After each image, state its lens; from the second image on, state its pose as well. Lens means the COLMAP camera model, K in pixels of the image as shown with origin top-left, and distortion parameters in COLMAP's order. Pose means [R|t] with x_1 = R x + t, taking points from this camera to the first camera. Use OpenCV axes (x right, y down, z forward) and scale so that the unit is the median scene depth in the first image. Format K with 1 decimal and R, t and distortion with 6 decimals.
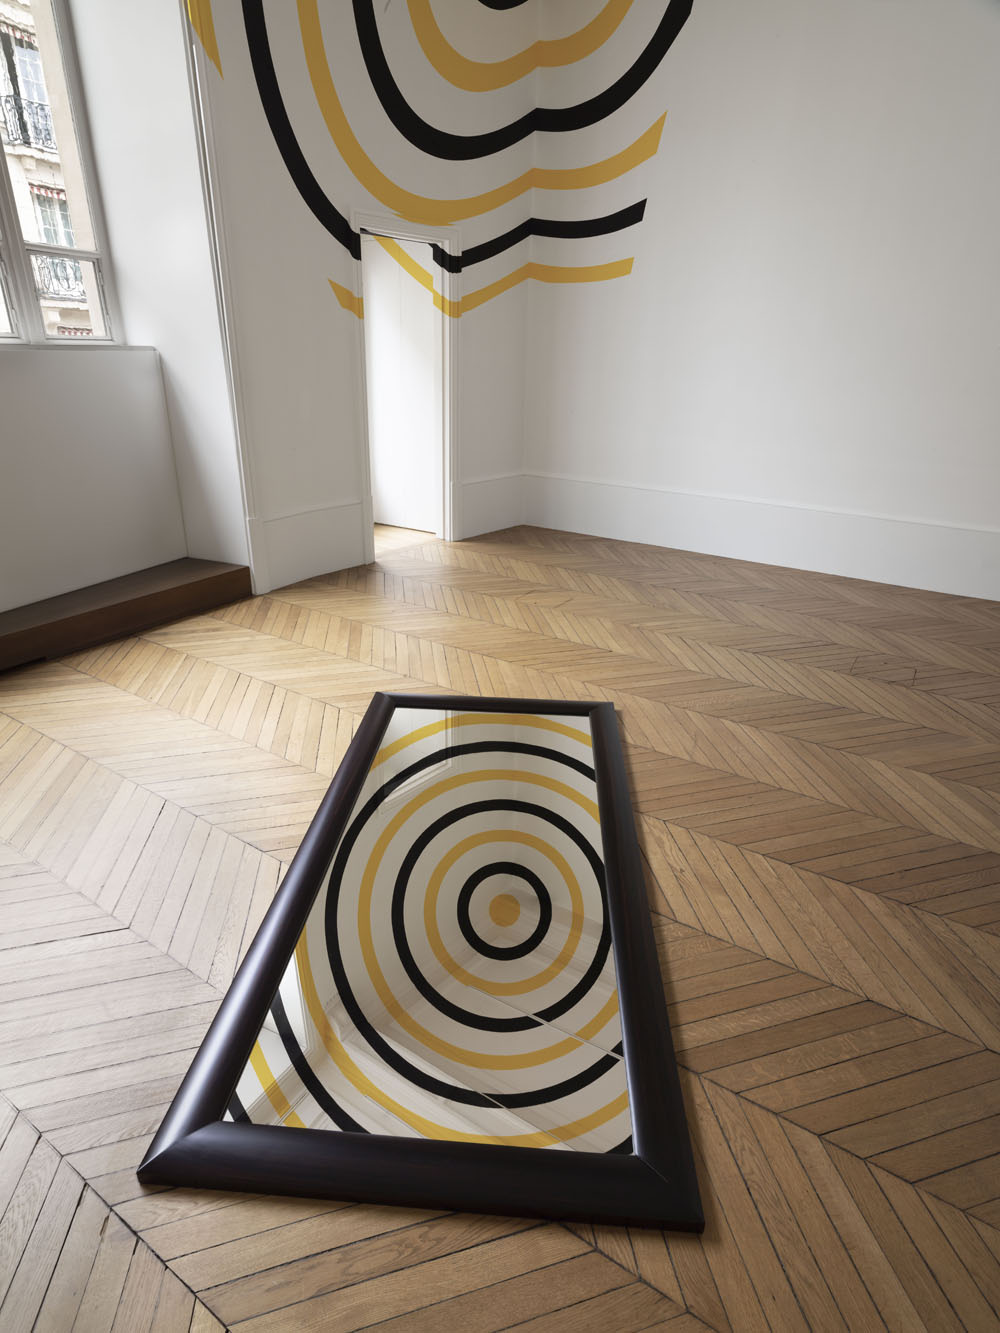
lens RADIAL K [[729.9, 0, 500.0], [0, 729.9, 666.5], [0, 0, 1]] dist [-0.064879, 0.045656]
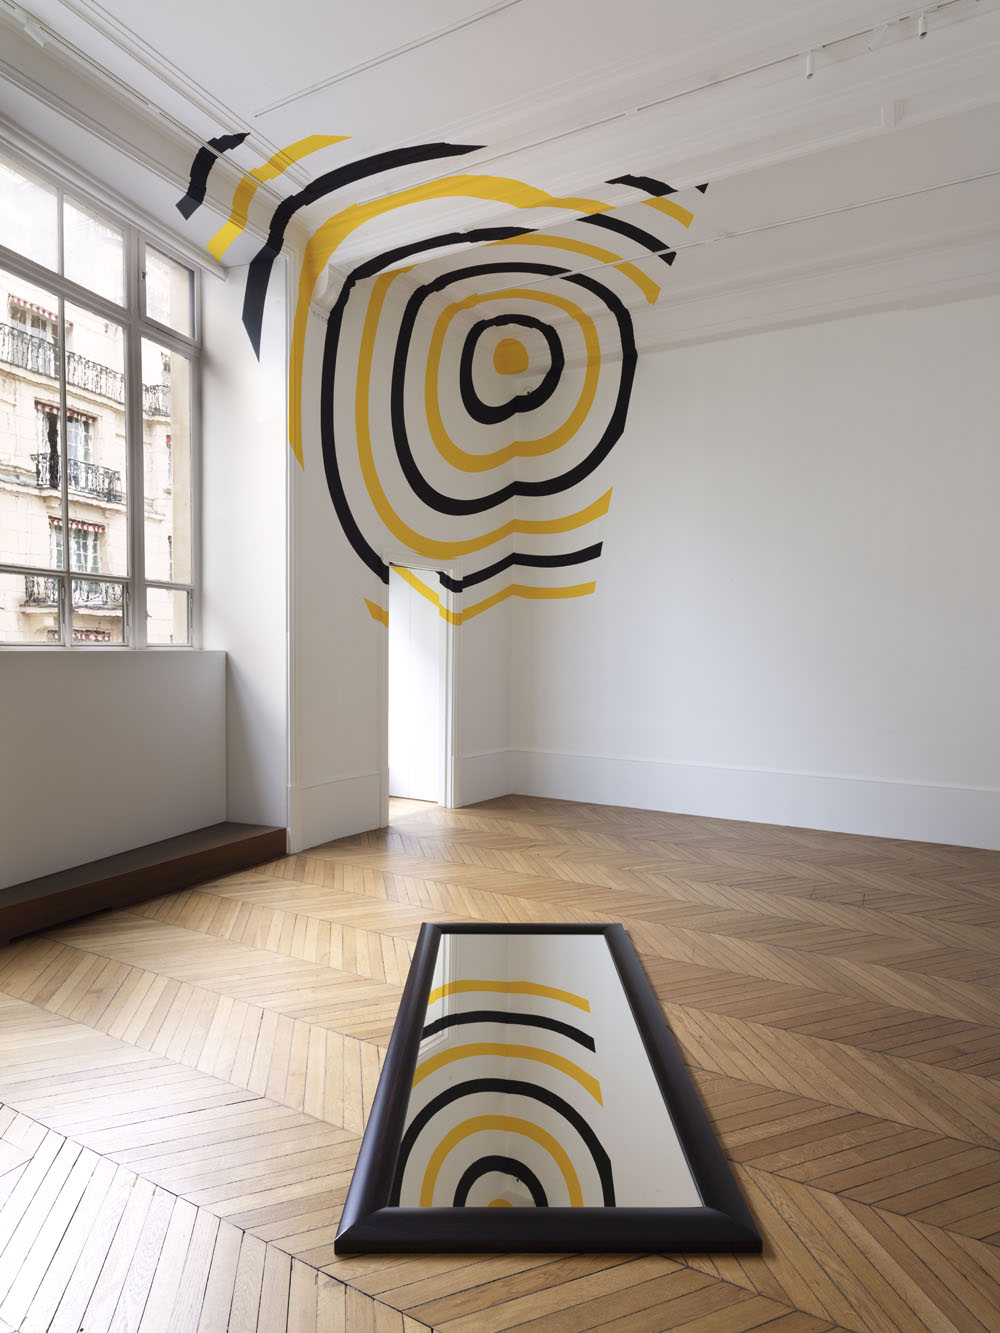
lens RADIAL K [[741.4, 0, 529.1], [0, 741.4, 669.3], [0, 0, 1]] dist [0.002368, 0.000682]
pose [[0.994821, -0.006517, 0.101431, -0.104205], [0.043729, 0.928305, -0.369240, 0.093253], [-0.091753, 0.371763, 0.923782, -0.241876]]
